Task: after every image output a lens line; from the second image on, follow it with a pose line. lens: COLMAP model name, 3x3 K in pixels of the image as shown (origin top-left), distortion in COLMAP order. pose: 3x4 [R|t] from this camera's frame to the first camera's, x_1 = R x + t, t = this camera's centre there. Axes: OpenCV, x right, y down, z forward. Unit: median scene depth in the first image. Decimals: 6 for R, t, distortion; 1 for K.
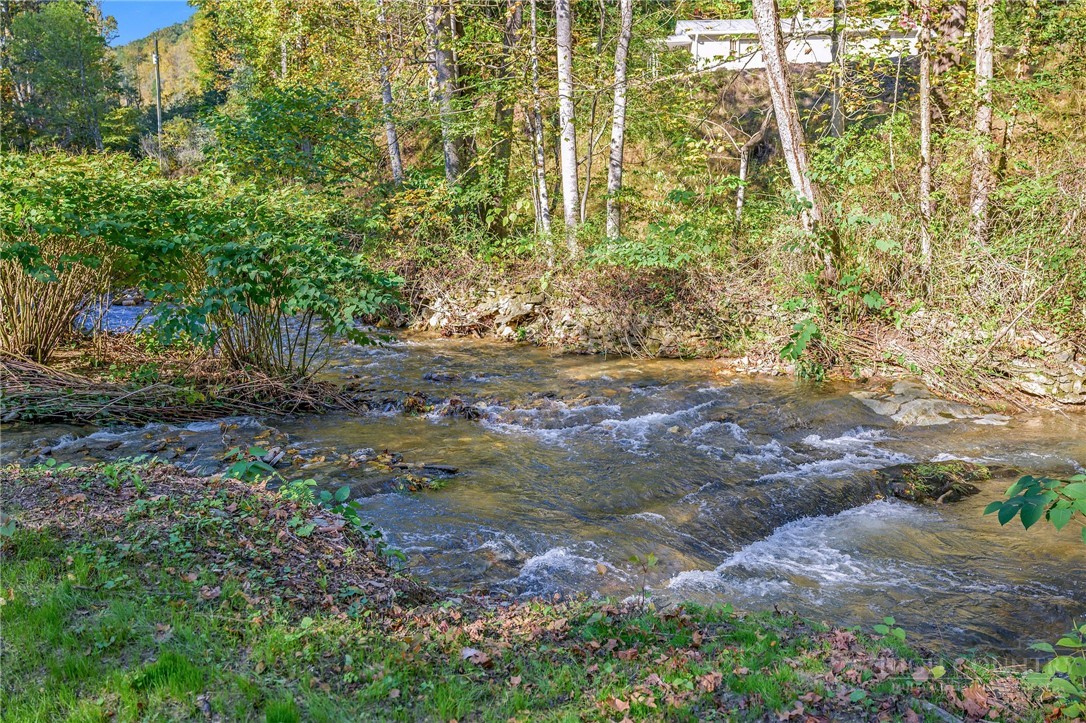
lens RADIAL K [[914.0, 0, 545.9], [0, 914.0, 364.1], [0, 0, 1]] dist [-0.010704, 0.003647]
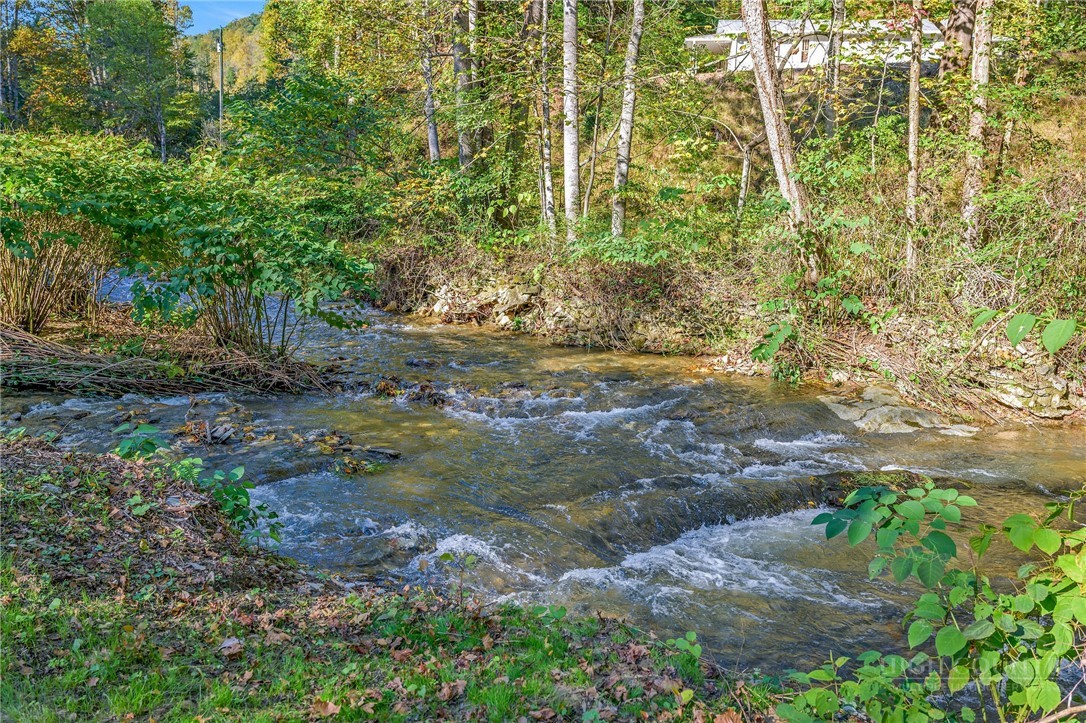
lens RADIAL K [[887.4, 0, 533.4], [0, 887.4, 358.4], [0, 0, 1]] dist [-0.009343, -0.001729]
pose [[0.996878, 0.043098, -0.066153, 0.077653], [-0.042610, 0.999053, 0.008772, -0.004656], [0.066469, -0.005926, 0.997771, 0.014772]]
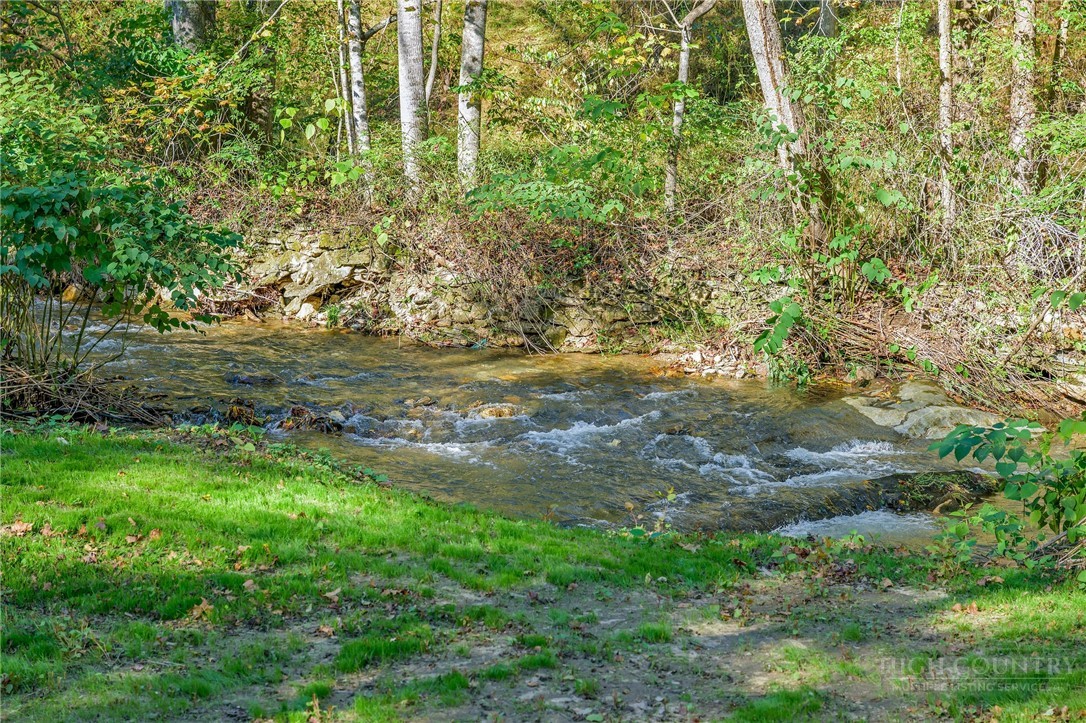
lens RADIAL K [[2180.3, 0, 549.5], [0, 2180.3, 357.3], [0, 0, 1]] dist [-0.059356, 0.000000]
pose [[0.984785, 0.004043, 0.173728, -0.180909], [-0.001287, 0.999872, -0.015974, 0.023932], [-0.173770, 0.015507, 0.984664, -0.607779]]
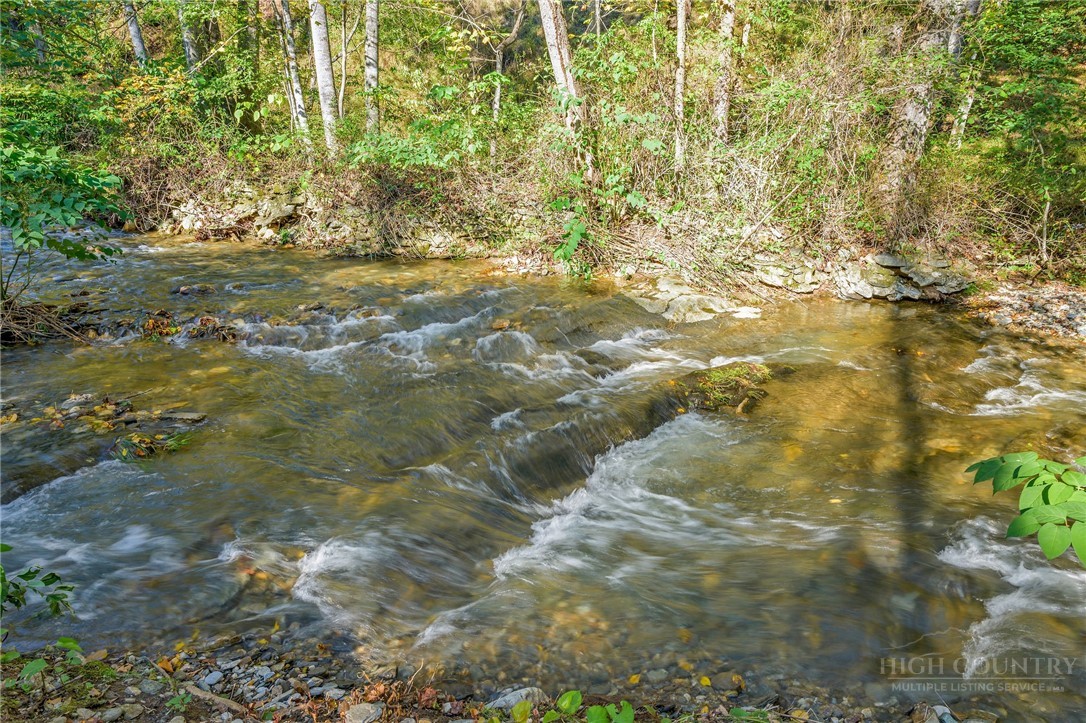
lens RADIAL K [[740.6, 0, 553.2], [0, 740.6, 364.7], [0, 0, 1]] dist [-0.008508, 0.002214]
pose [[0.953048, -0.071762, 0.294193, 0.006288], [0.026196, 0.987410, 0.155997, -0.017926], [-0.301684, -0.140966, 0.942929, 0.197649]]
